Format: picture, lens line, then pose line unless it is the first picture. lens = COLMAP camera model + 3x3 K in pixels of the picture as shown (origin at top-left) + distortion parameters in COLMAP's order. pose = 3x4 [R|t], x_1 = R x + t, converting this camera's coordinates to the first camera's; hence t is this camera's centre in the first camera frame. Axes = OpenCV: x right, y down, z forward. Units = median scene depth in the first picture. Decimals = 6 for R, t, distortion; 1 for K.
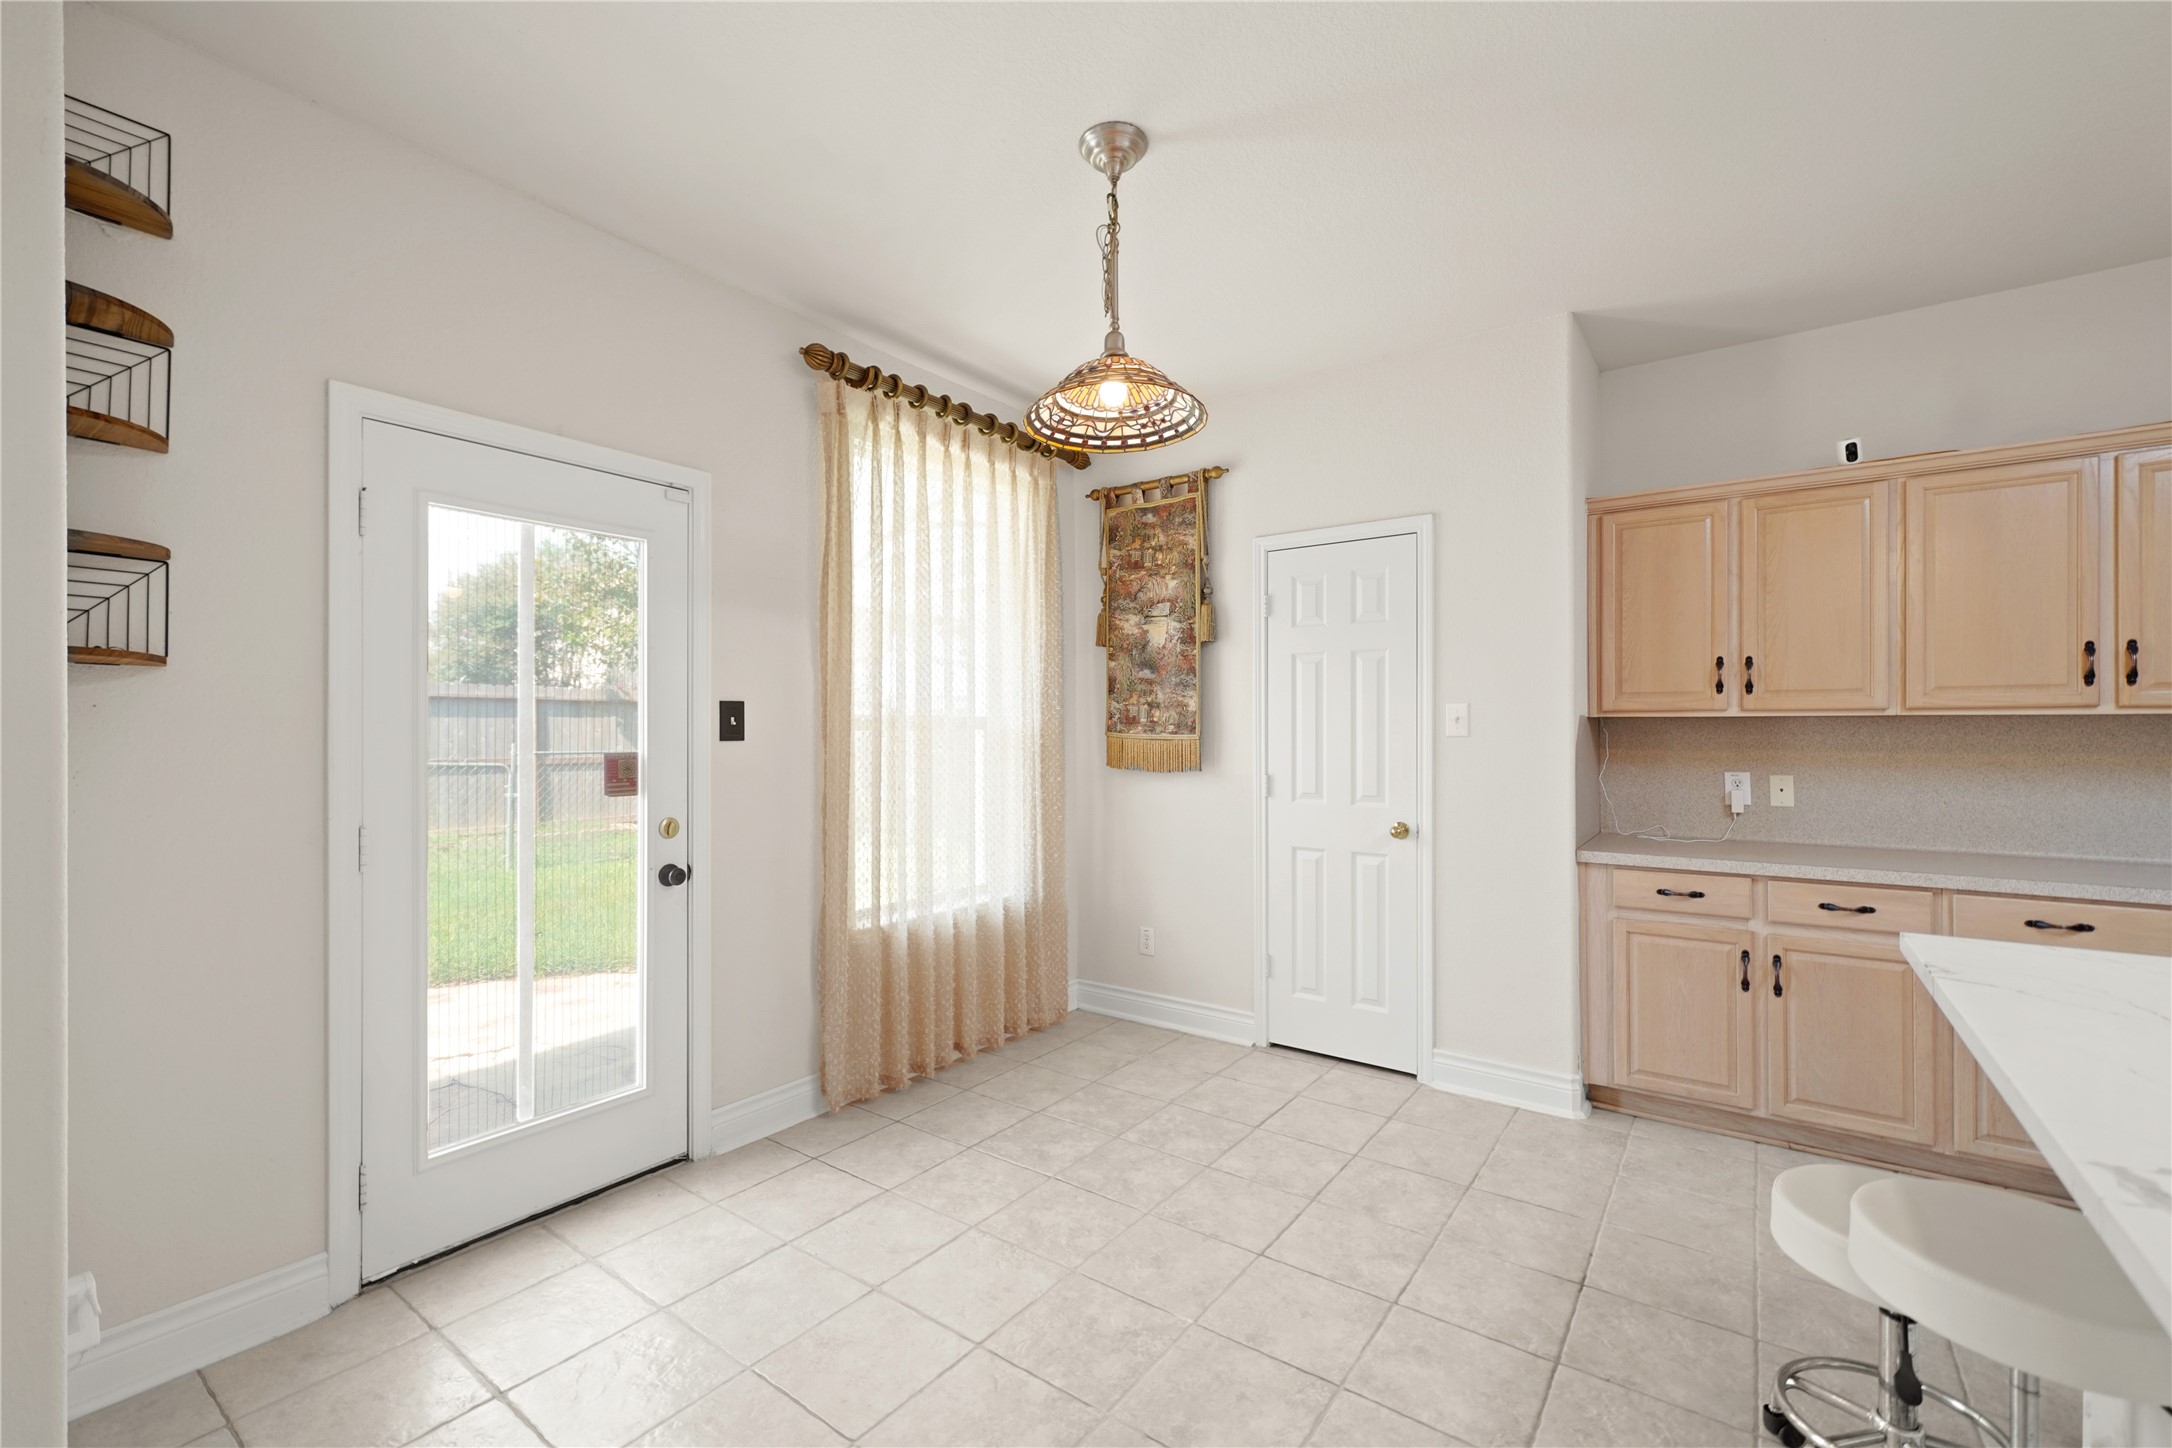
lens RADIAL K [[909.8, 0, 1089.8], [0, 909.8, 730.5], [0, 0, 1]] dist [-0.001497, 0.000241]
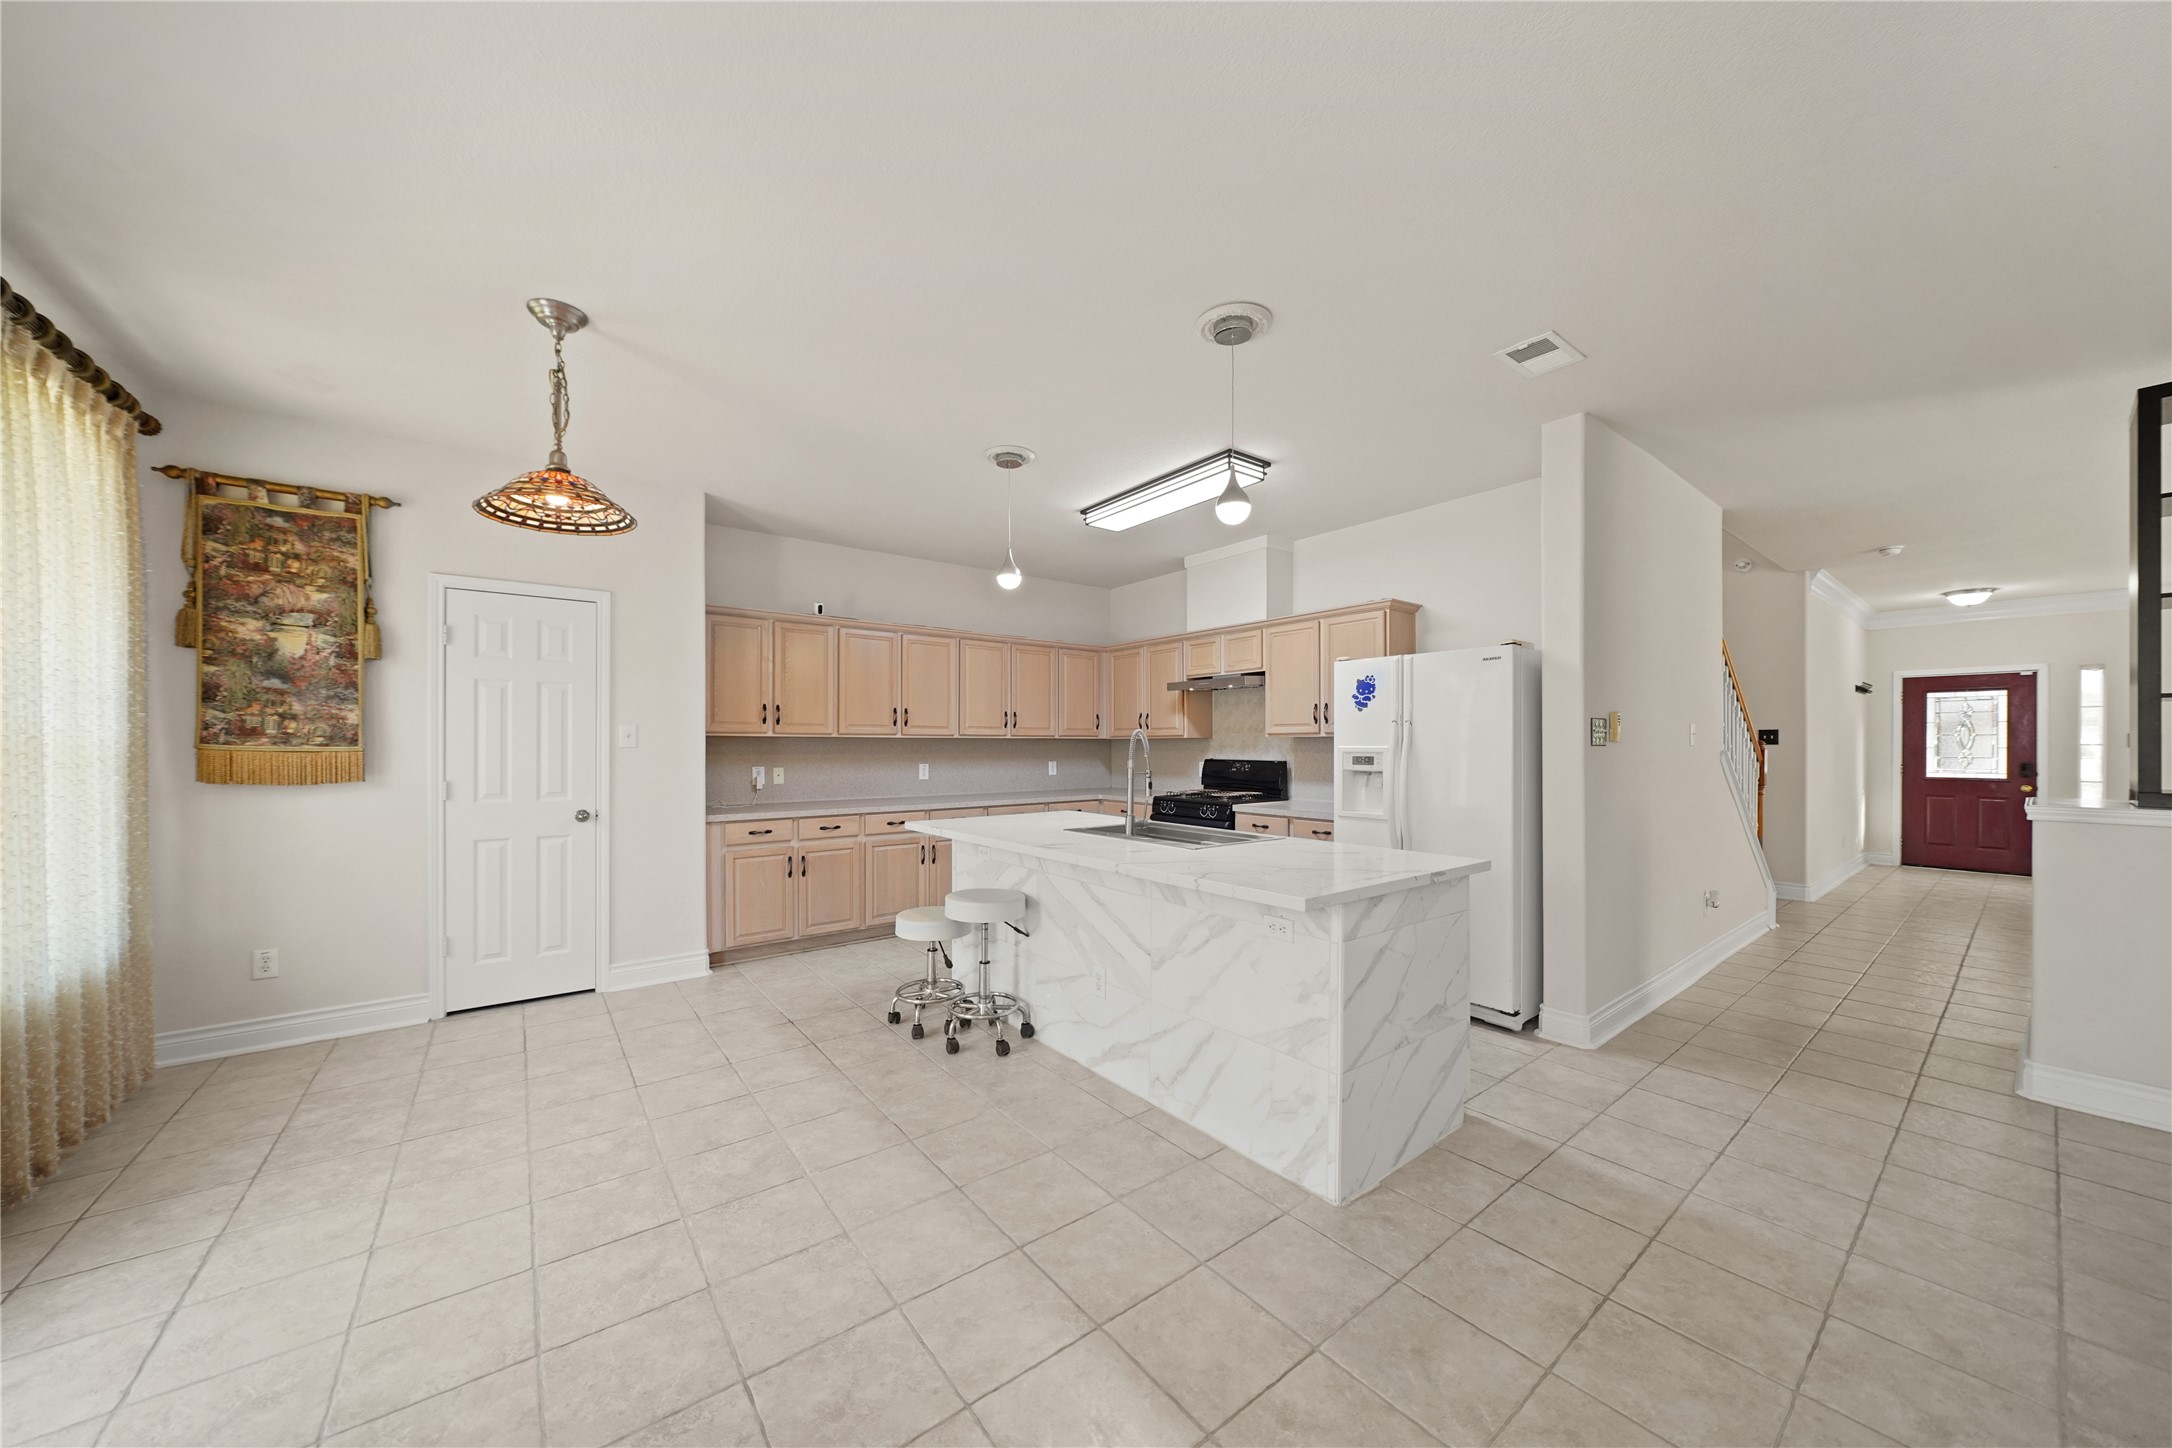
lens RADIAL K [[746.6, 0, 1085.4], [0, 746.6, 741.8], [0, 0, 1]] dist [-0.000416, -0.000067]
pose [[0.281512, 0.004906, 0.959545, -0.542215], [-0.002000, 0.999988, -0.004527, 0.001430], [-0.959556, -0.000645, 0.281518, -0.050427]]
